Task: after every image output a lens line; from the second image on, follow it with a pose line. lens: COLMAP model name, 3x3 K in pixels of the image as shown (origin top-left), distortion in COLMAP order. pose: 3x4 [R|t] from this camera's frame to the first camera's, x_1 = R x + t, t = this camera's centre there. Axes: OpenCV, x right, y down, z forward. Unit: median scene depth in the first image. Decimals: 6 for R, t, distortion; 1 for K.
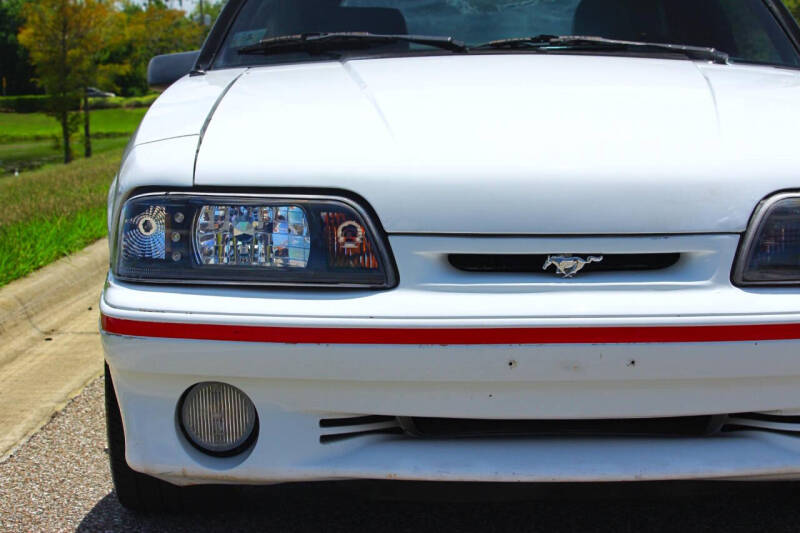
lens RADIAL K [[2042.8, 0, 400.0], [0, 2042.8, 266.5], [0, 0, 1]] dist [-0.434224, 1.090012]
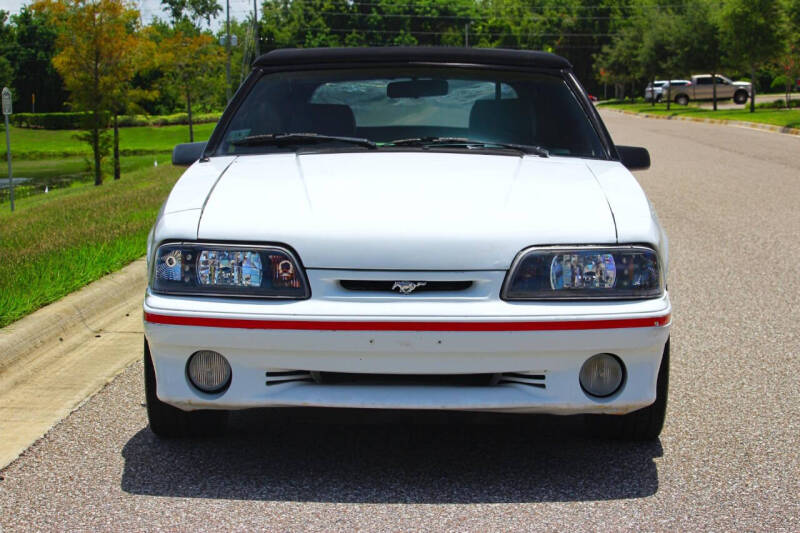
lens RADIAL K [[2042.8, 0, 400.0], [0, 2042.8, 266.5], [0, 0, 1]] dist [-0.434224, 1.090012]
pose [[0.999855, 0.011675, -0.012392, 0.084731], [-0.011786, 0.999891, -0.008863, -0.002401], [0.012287, 0.009007, 0.999884, -0.669618]]
